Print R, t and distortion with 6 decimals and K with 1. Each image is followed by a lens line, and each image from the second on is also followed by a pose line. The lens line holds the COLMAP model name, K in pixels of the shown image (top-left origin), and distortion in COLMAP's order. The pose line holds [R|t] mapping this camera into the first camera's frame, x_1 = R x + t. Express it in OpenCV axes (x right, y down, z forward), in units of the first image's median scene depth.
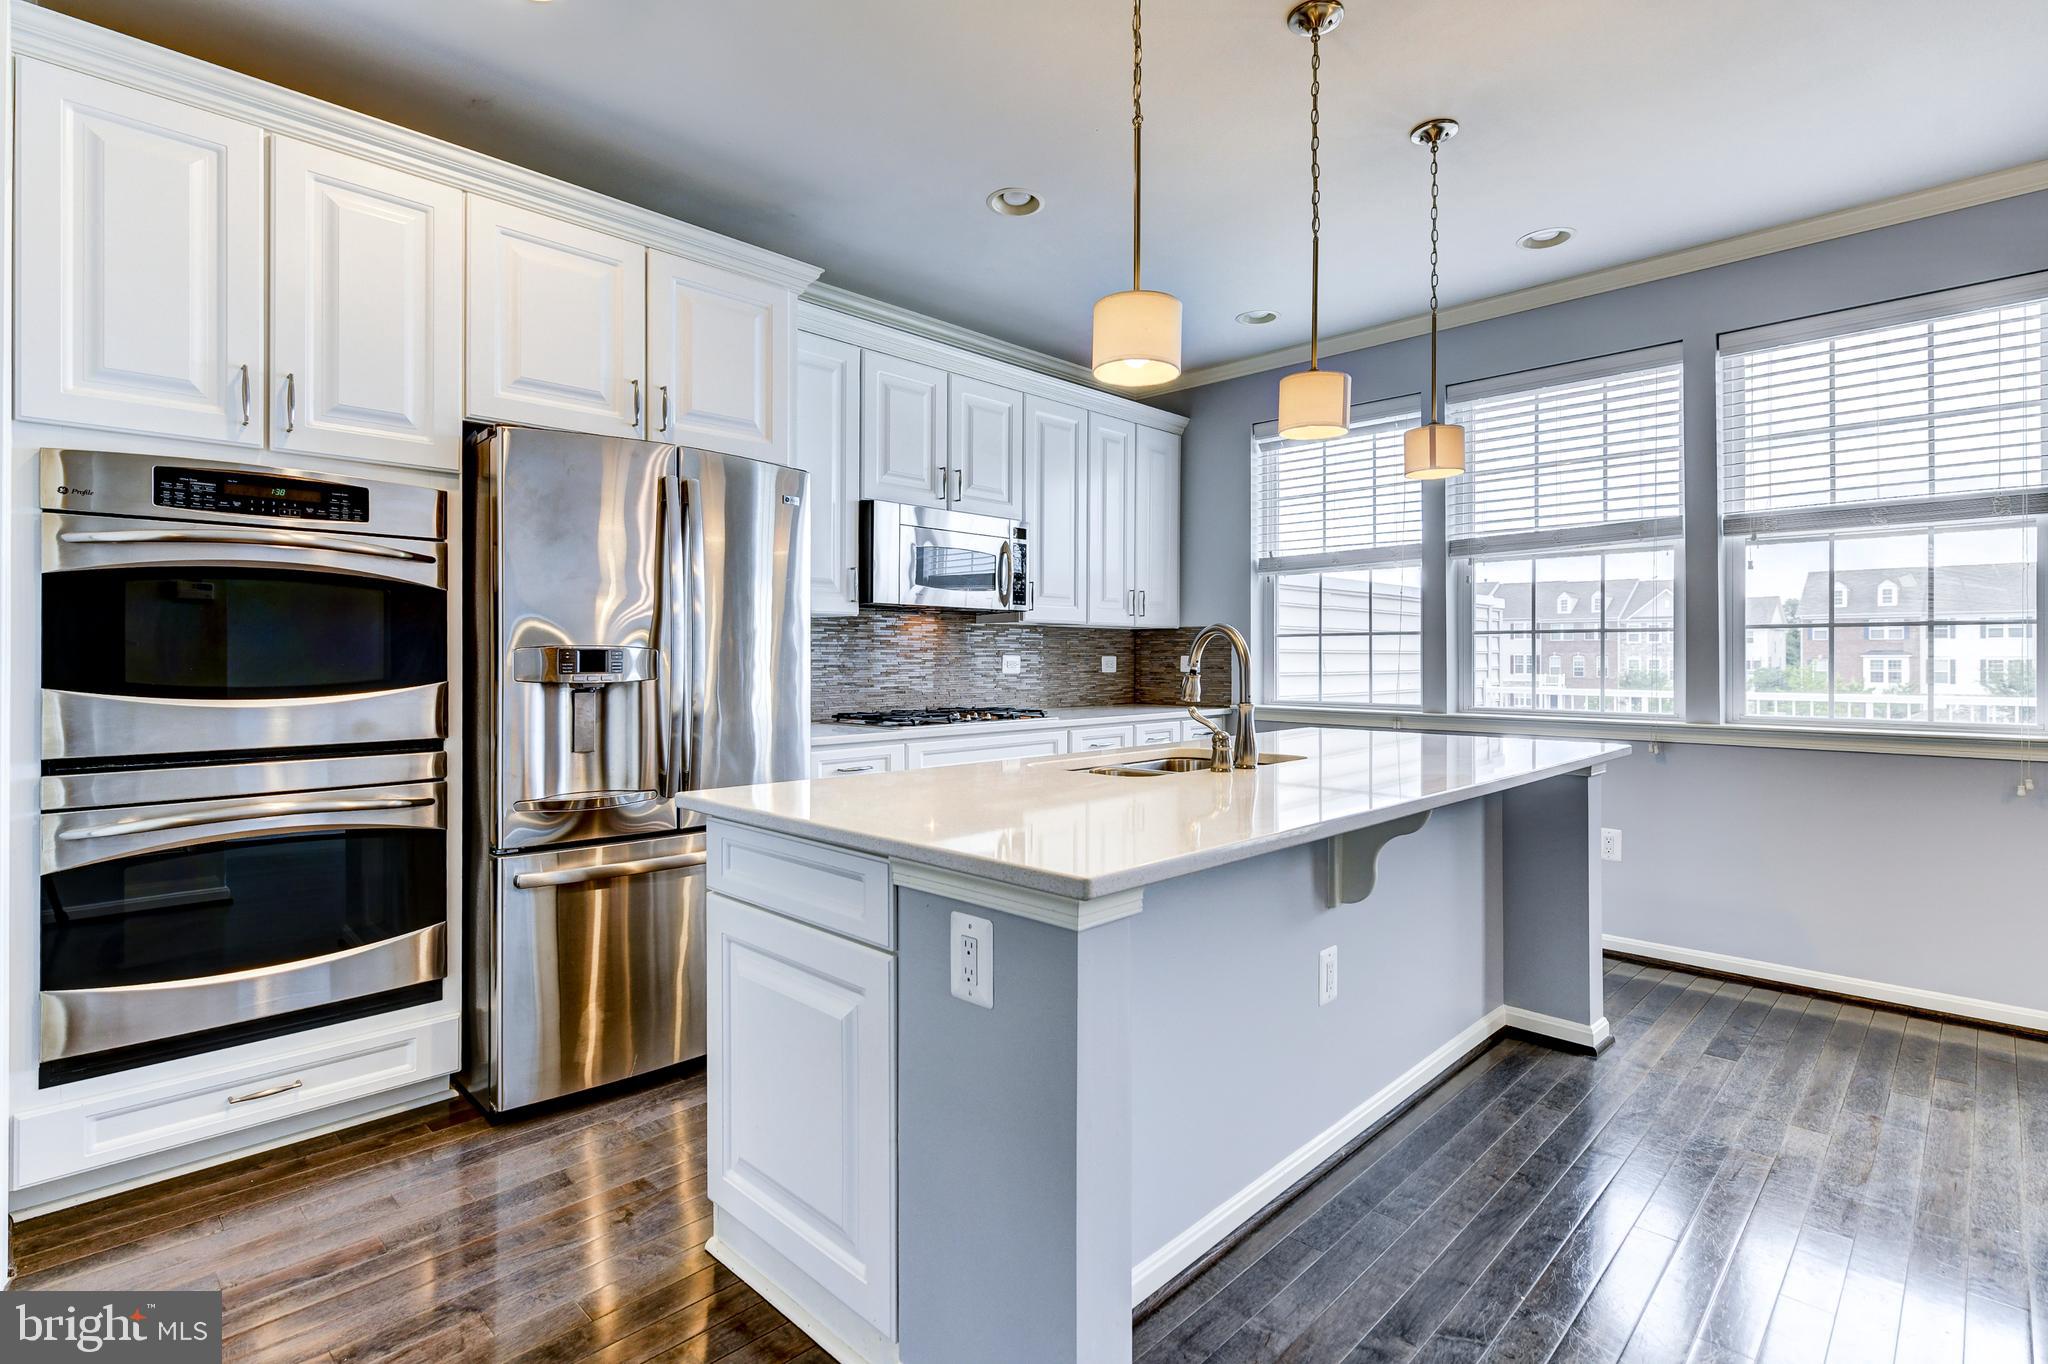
lens RADIAL K [[958.4, 0, 1016.6], [0, 958.4, 657.2], [0, 0, 1]] dist [-0.001833, 0.000241]
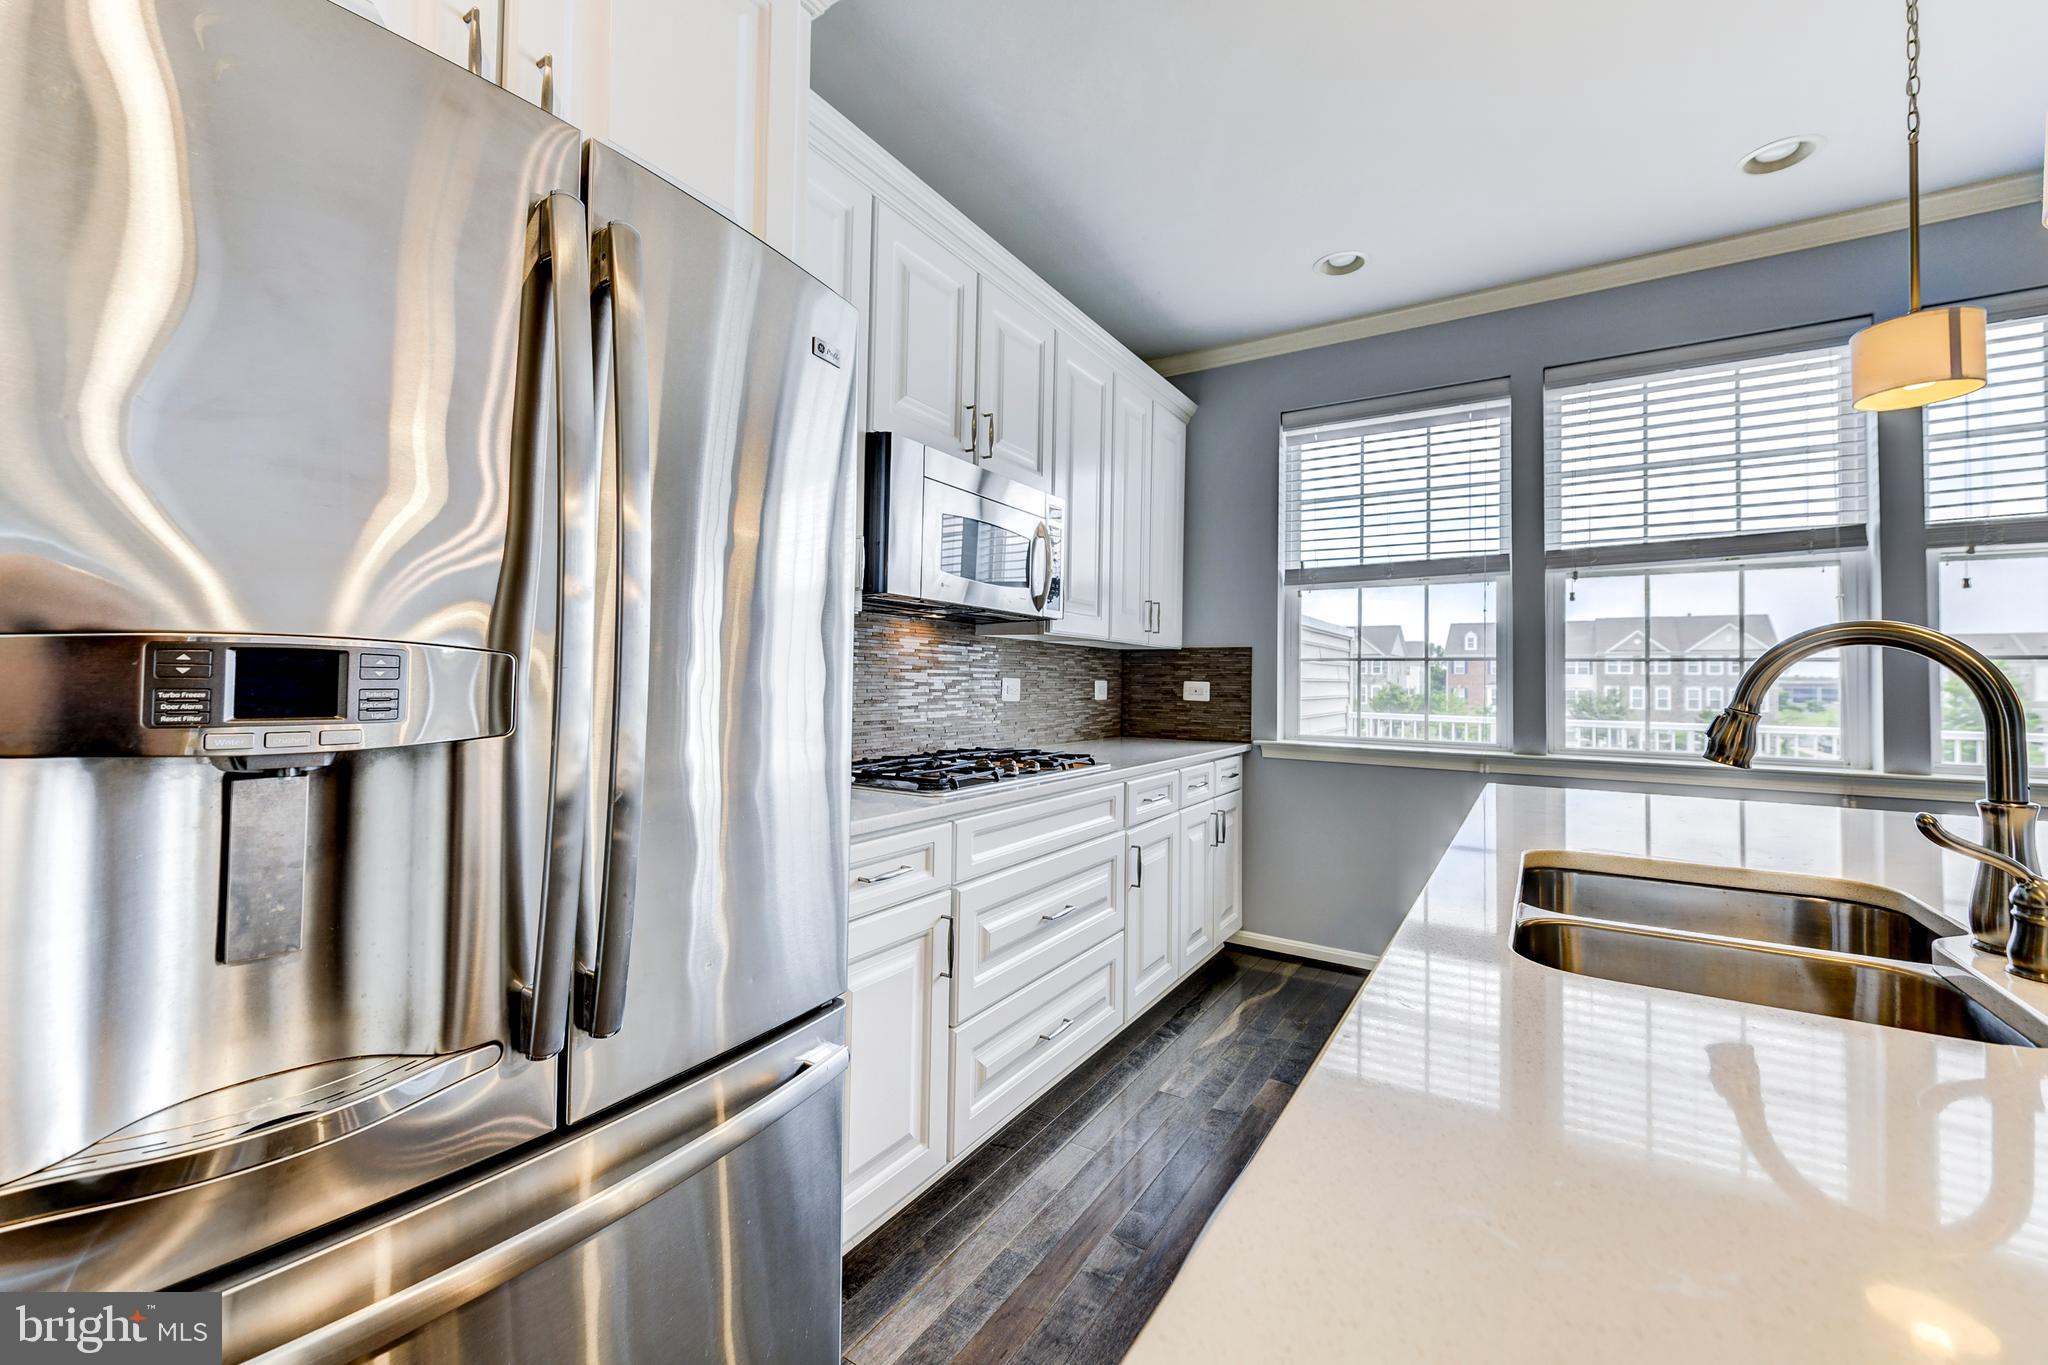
lens RADIAL K [[856.3, 0, 1040.7], [0, 856.3, 660.7], [0, 0, 1]] dist [-0.004079, -0.000602]
pose [[0.979836, 0.018547, 0.198941, -0.138162], [-0.014266, 0.999635, -0.022933, -0.000364], [-0.199293, 0.019632, 0.979743, 0.364883]]
